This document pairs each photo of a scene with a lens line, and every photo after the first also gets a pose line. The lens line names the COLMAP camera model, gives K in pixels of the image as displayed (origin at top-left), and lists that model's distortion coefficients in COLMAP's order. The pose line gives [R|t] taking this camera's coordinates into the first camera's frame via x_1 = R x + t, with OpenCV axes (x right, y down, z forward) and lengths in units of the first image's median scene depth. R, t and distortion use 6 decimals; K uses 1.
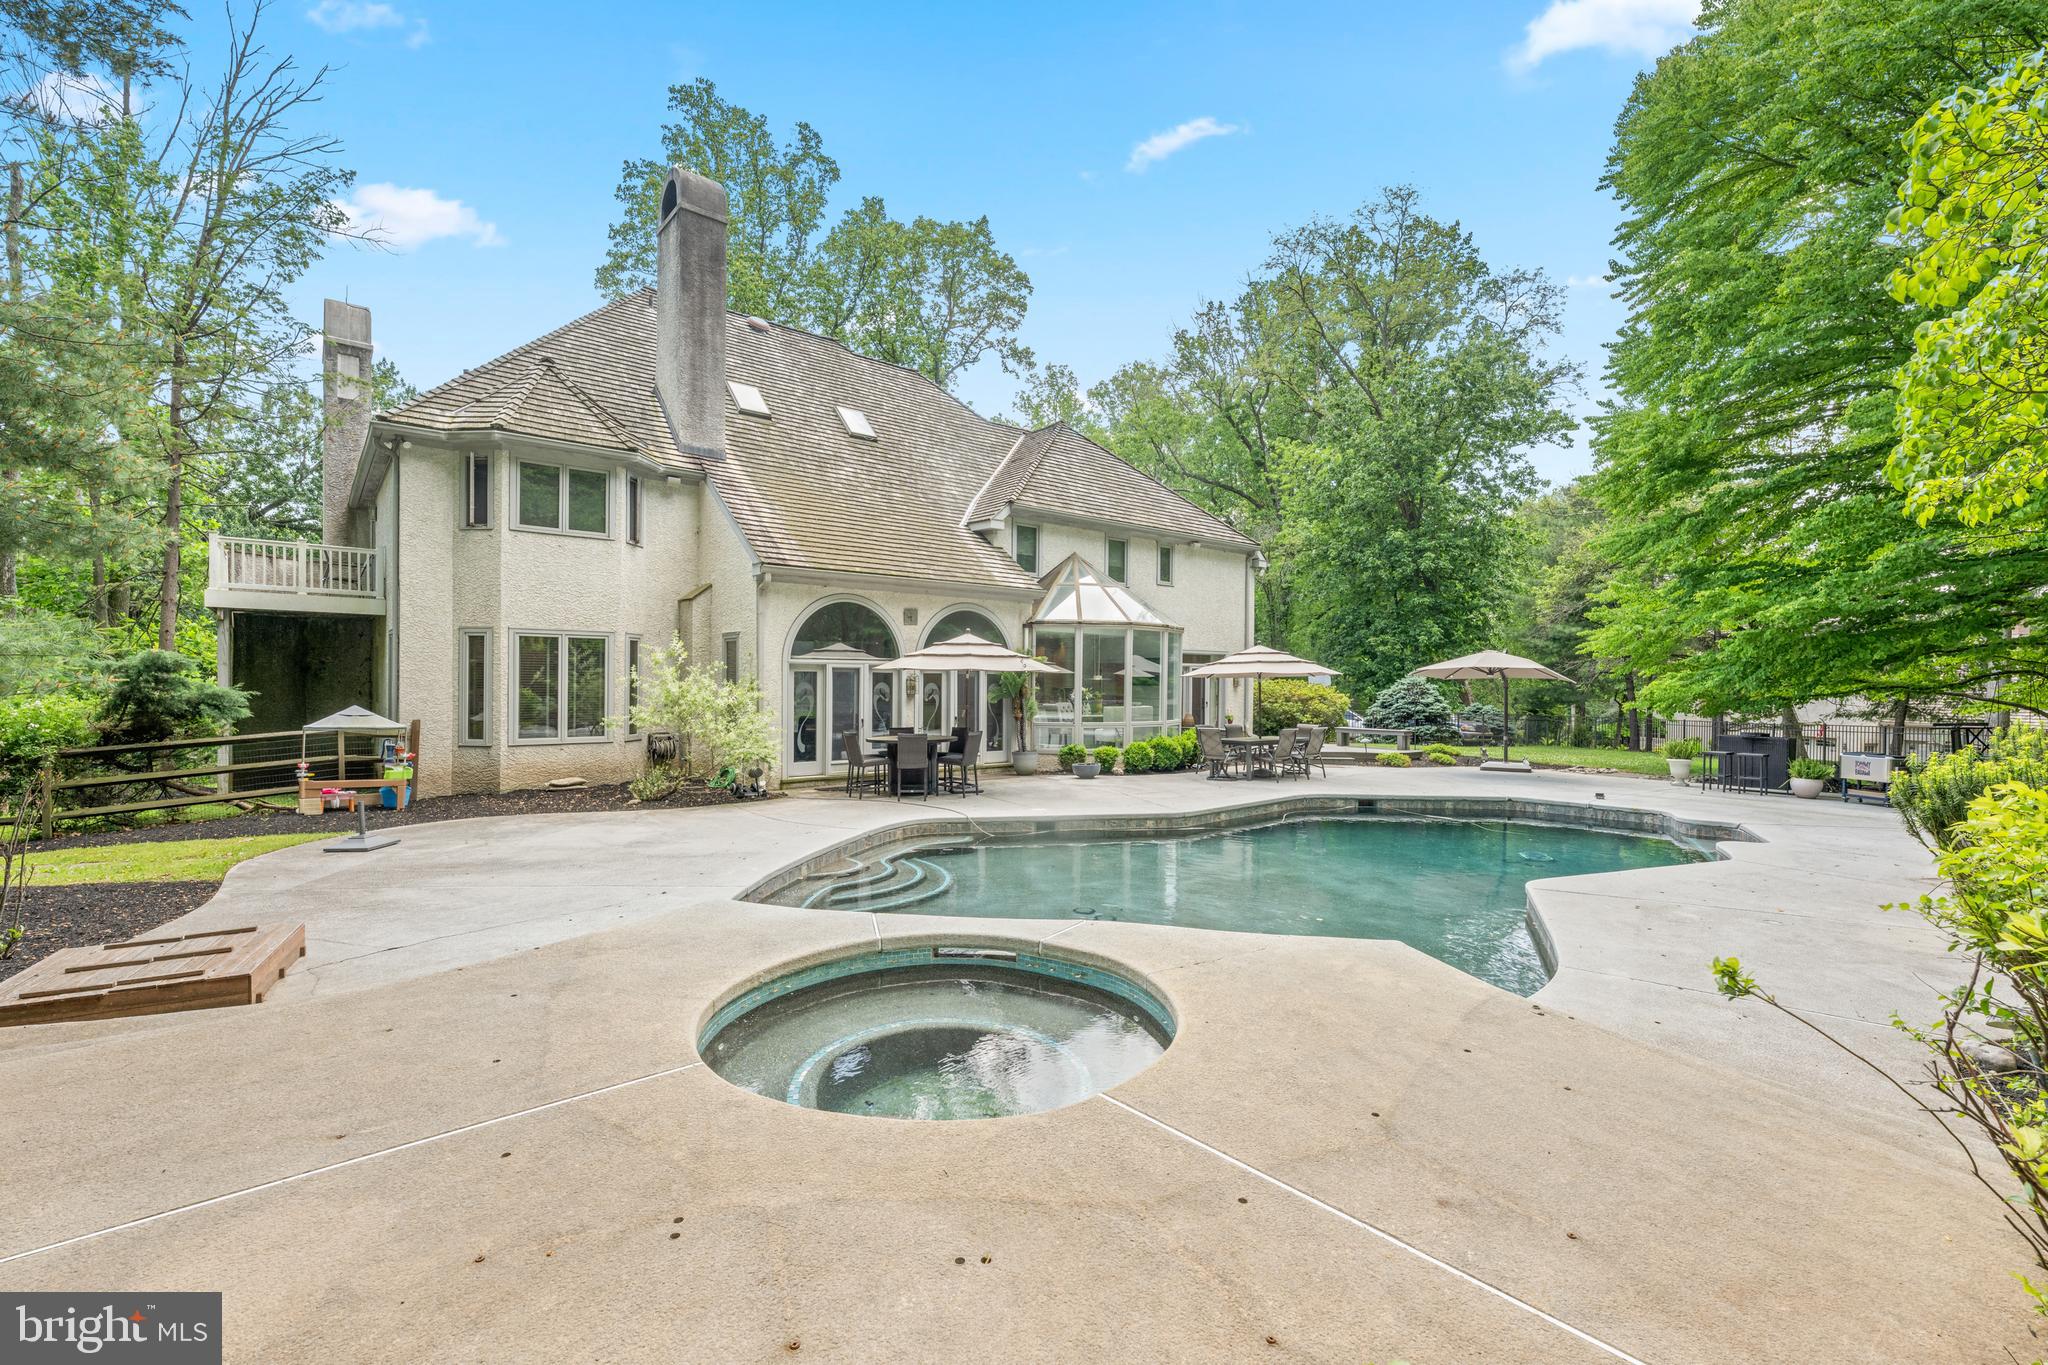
lens RADIAL K [[932.6, 0, 1016.6], [0, 932.6, 693.4], [0, 0, 1]] dist [0.002542, 0.000237]
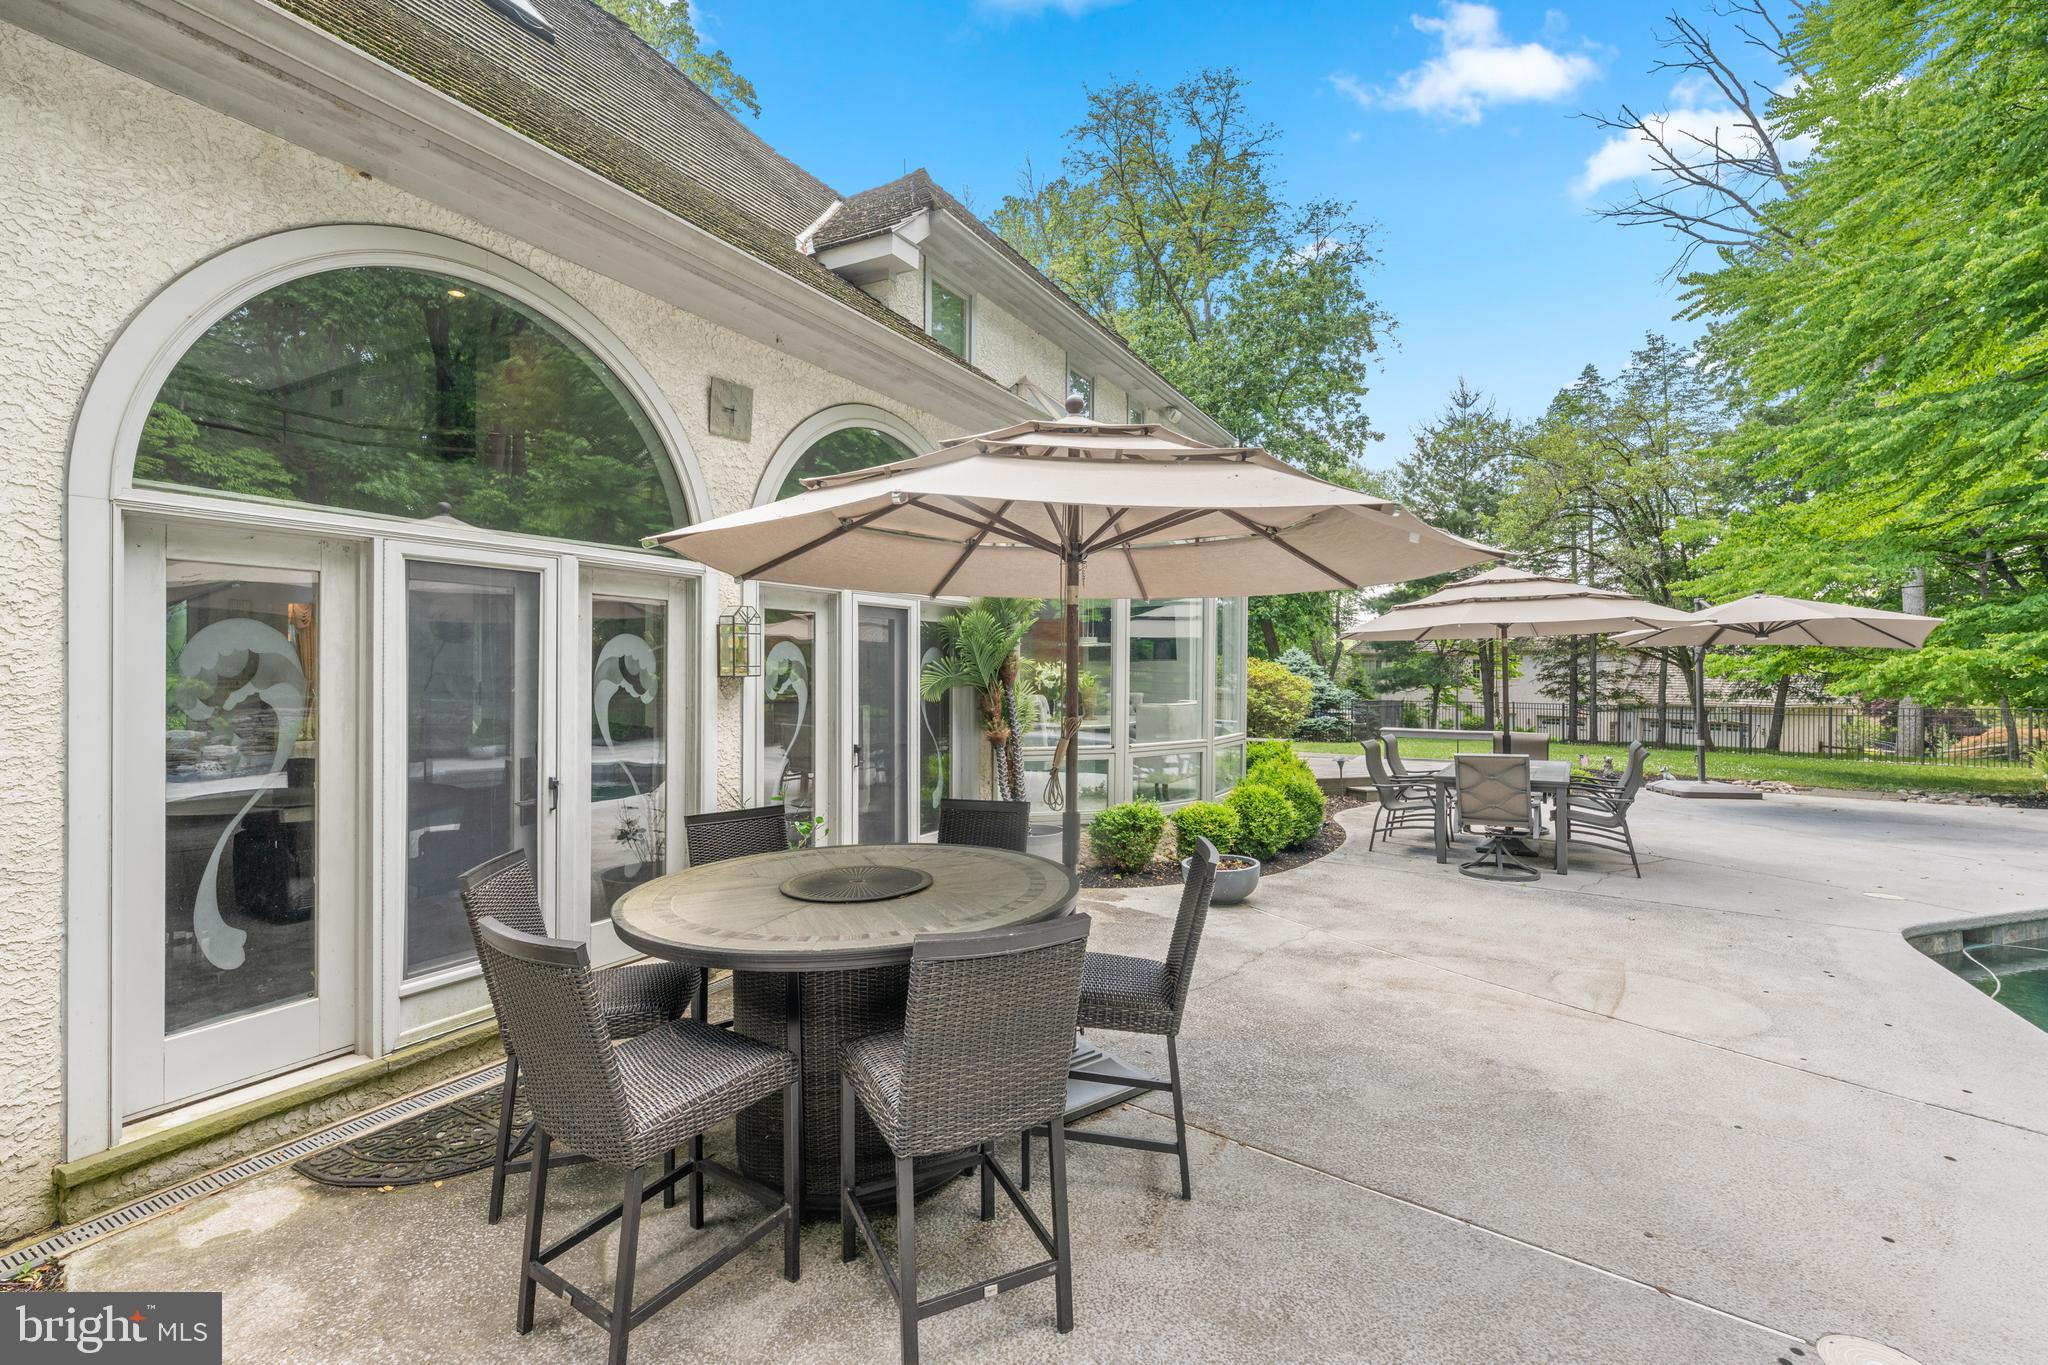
lens RADIAL K [[932.6, 0, 1035.2], [0, 932.6, 673.3], [0, 0, 1]] dist [0.002542, 0.000237]
pose [[0.930854, -0.006709, 0.365330, -0.120516], [0.010405, 0.999913, -0.008147, 0.002510], [-0.365243, 0.011385, 0.930843, 0.638700]]
